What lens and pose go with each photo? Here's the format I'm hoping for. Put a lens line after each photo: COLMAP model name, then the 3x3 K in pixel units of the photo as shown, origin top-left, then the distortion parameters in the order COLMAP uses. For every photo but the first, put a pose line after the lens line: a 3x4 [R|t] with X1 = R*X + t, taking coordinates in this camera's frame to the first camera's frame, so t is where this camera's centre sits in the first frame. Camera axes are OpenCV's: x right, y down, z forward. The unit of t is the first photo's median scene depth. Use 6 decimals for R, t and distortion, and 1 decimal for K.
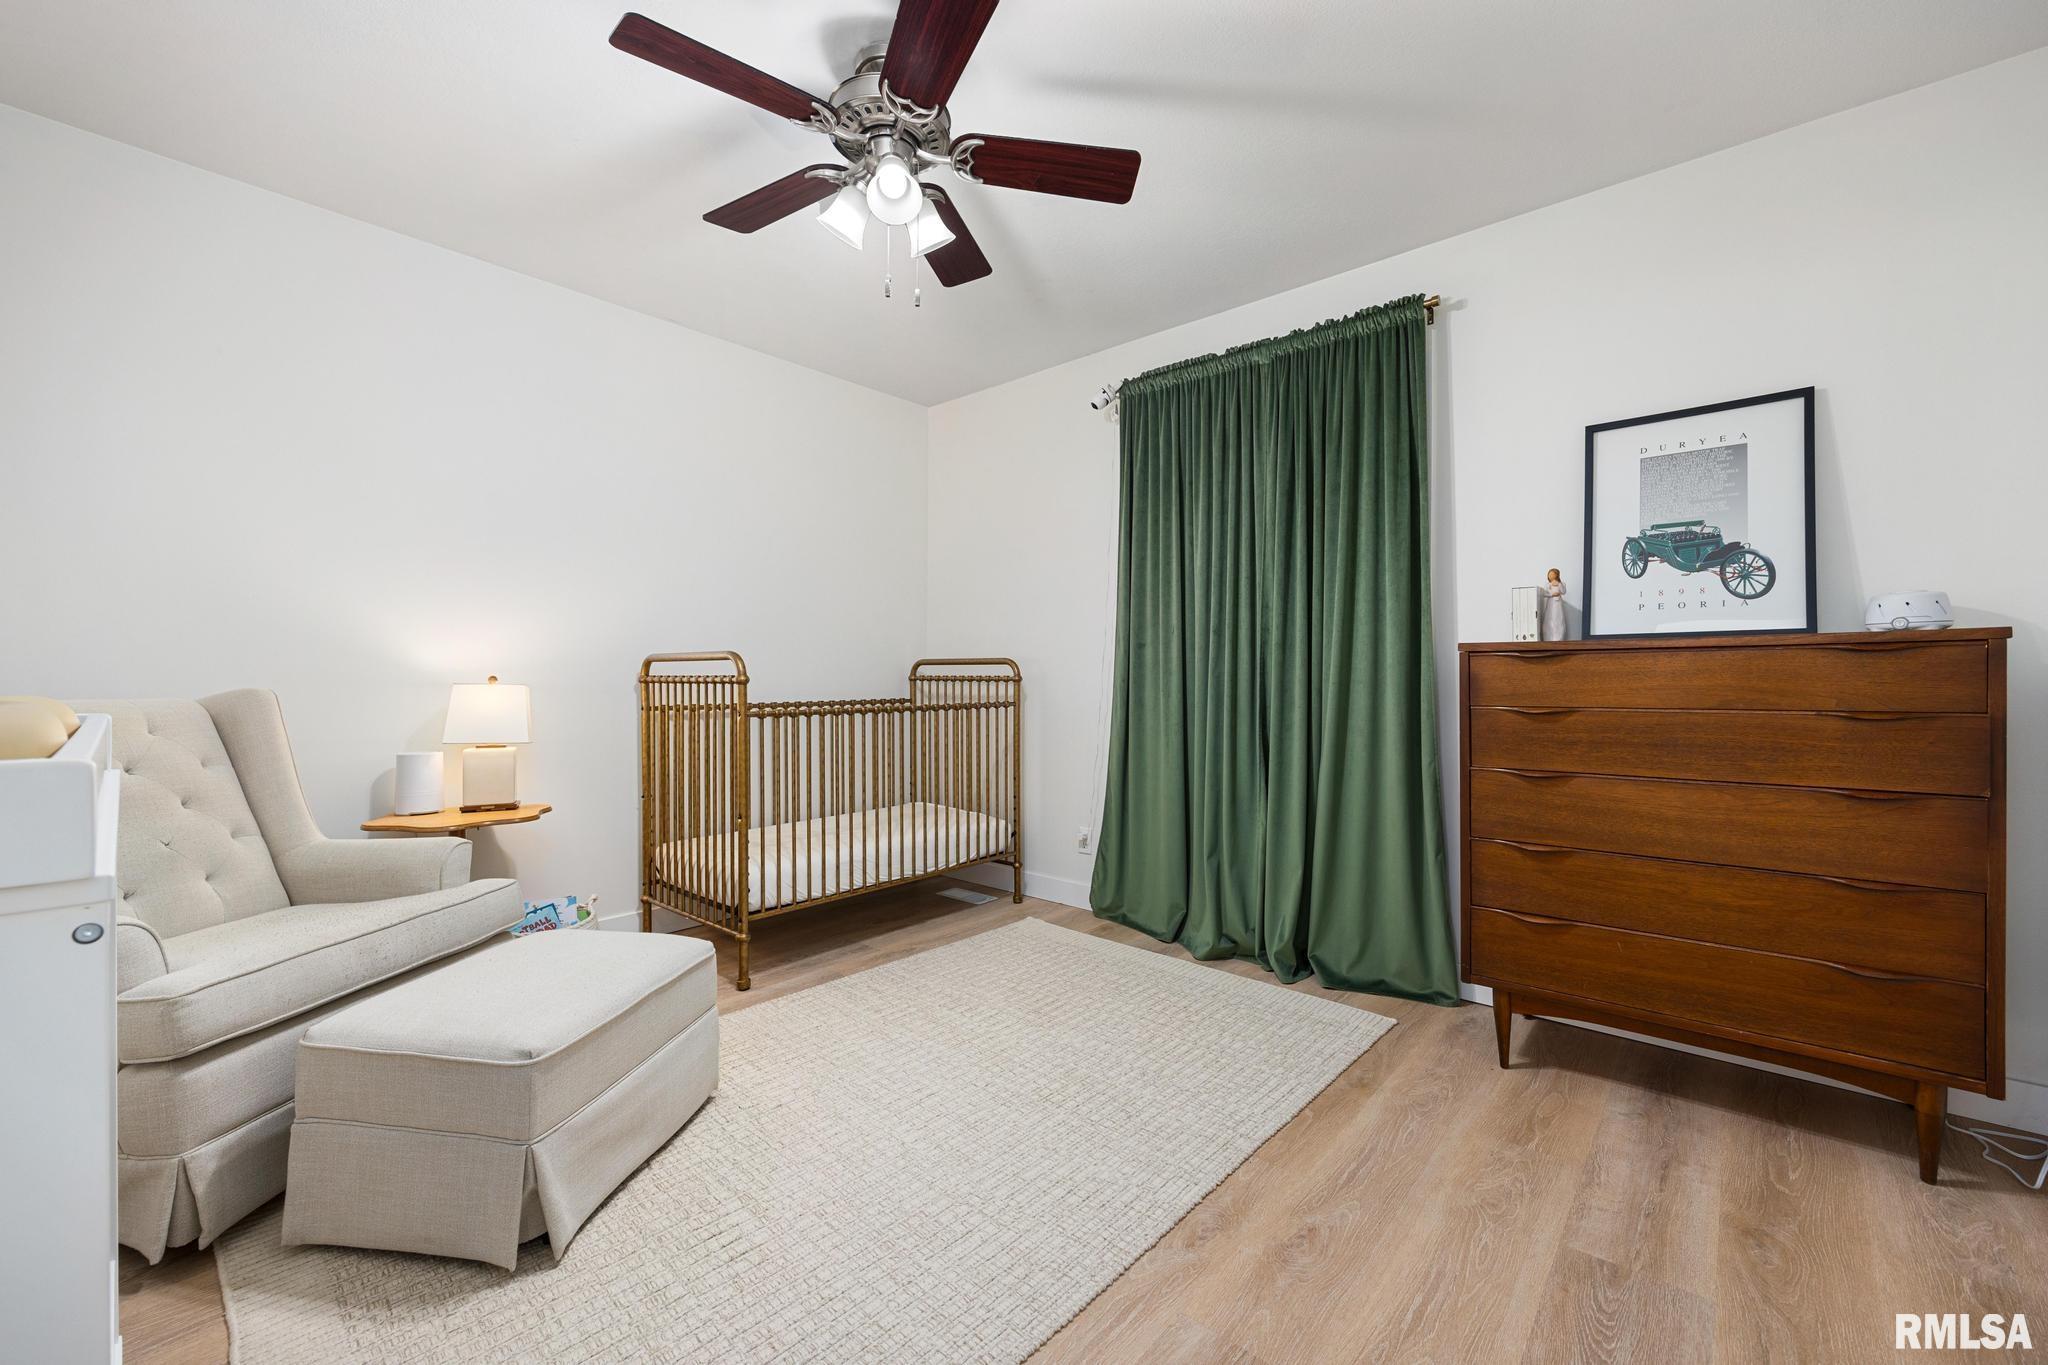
lens RADIAL K [[807.7, 0, 1037.9], [0, 807.7, 683.8], [0, 0, 1]] dist [0.001857, 0.000218]
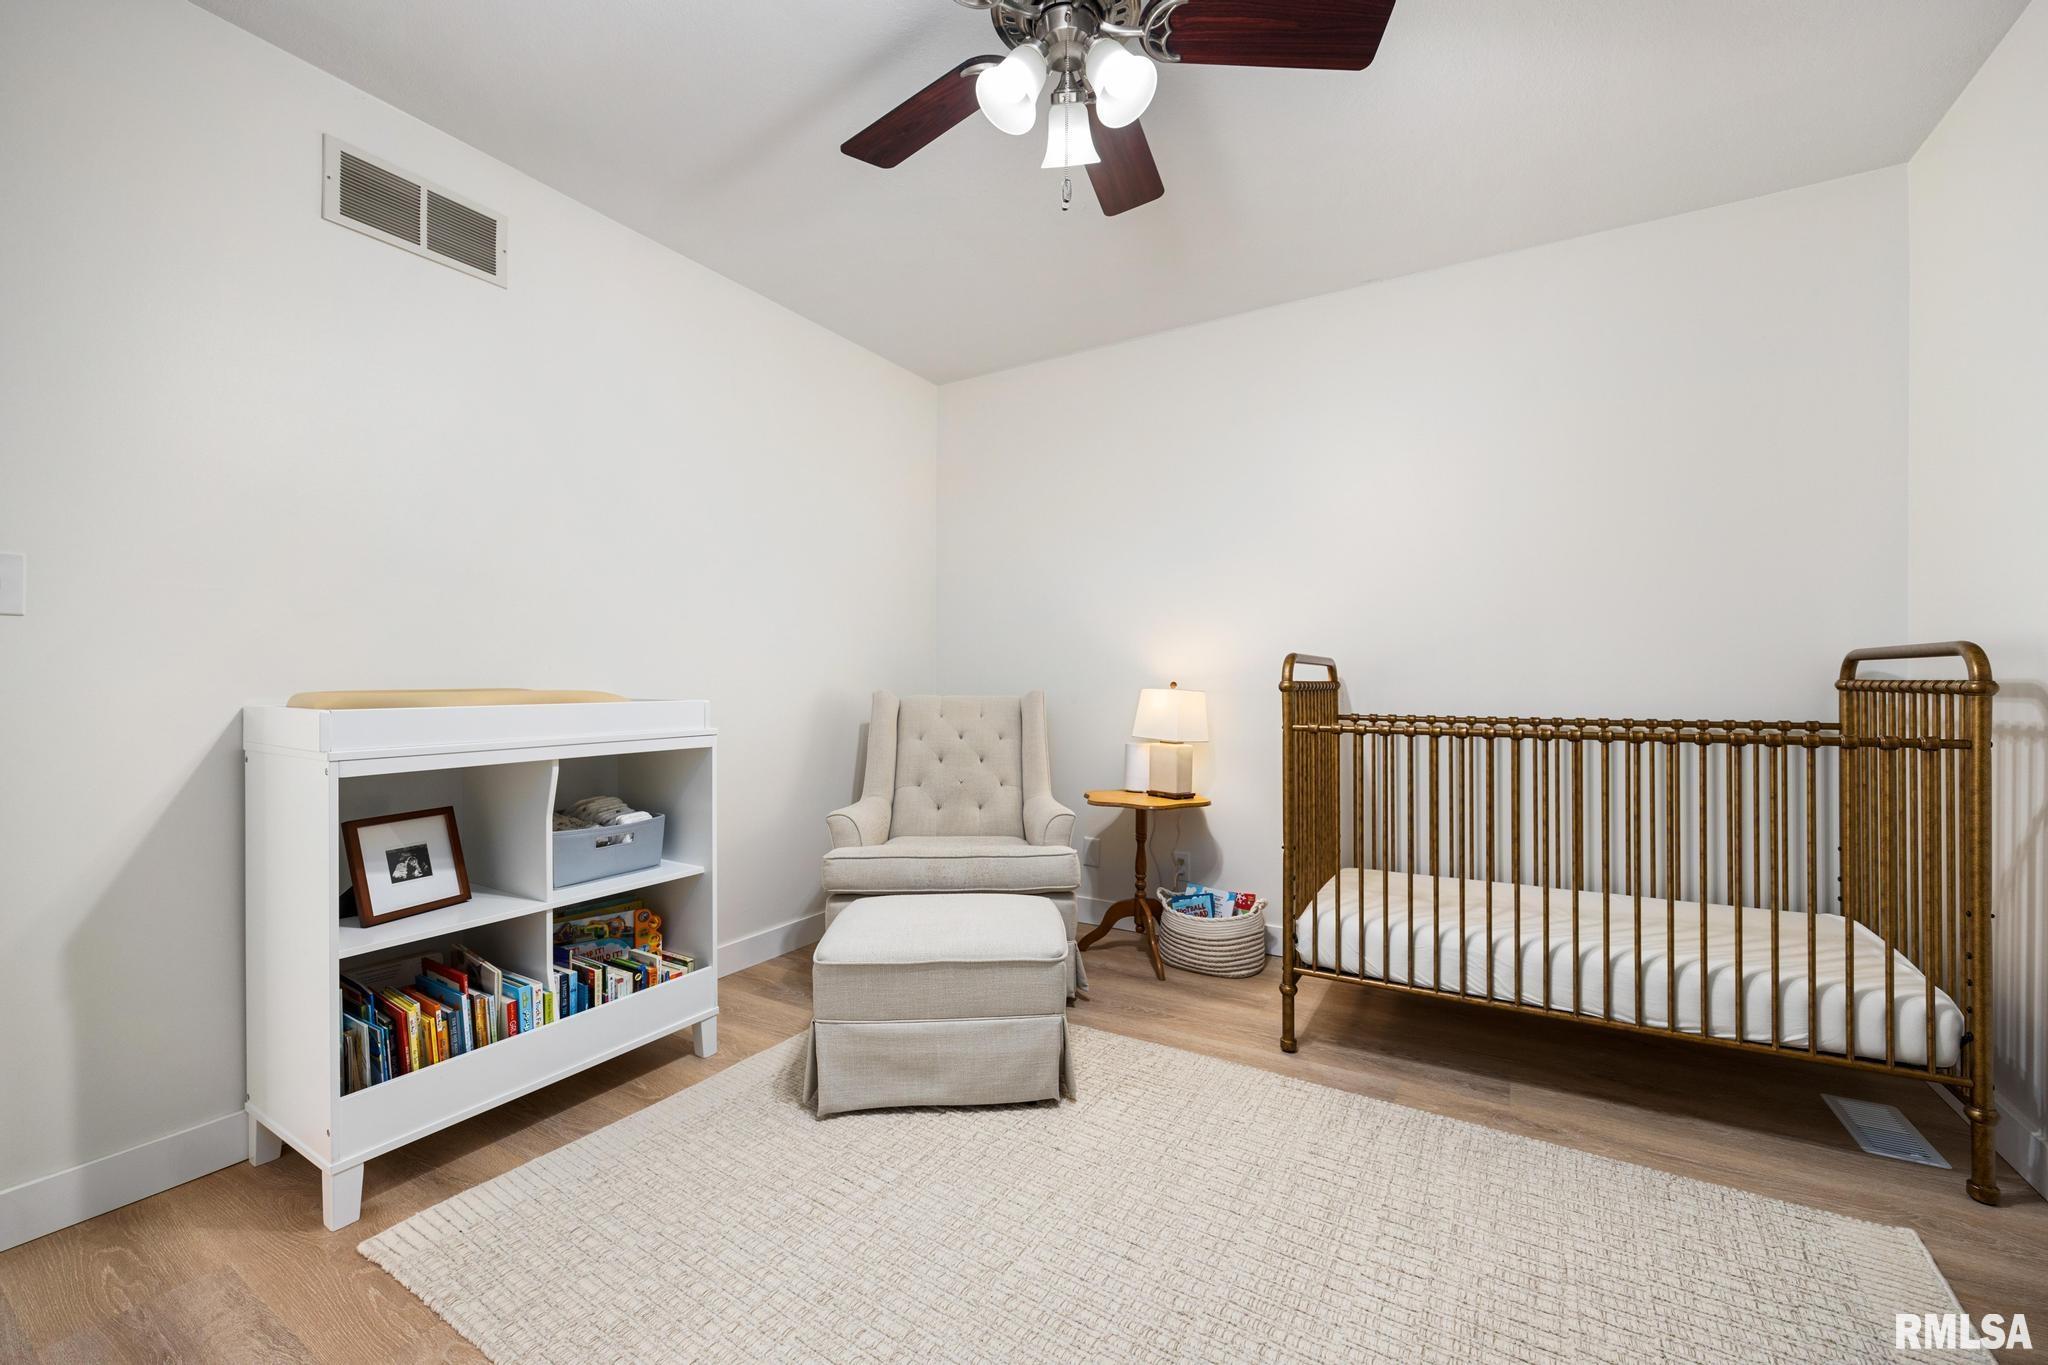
lens RADIAL K [[807.7, 0, 1042.7], [0, 807.7, 674.3], [0, 0, 1]] dist [0.001857, 0.000218]
pose [[0.200566, -0.007743, -0.979650, 0.337024], [-0.009311, 0.999909, -0.009809, -0.005602], [0.979636, 0.011089, 0.200475, 0.458164]]
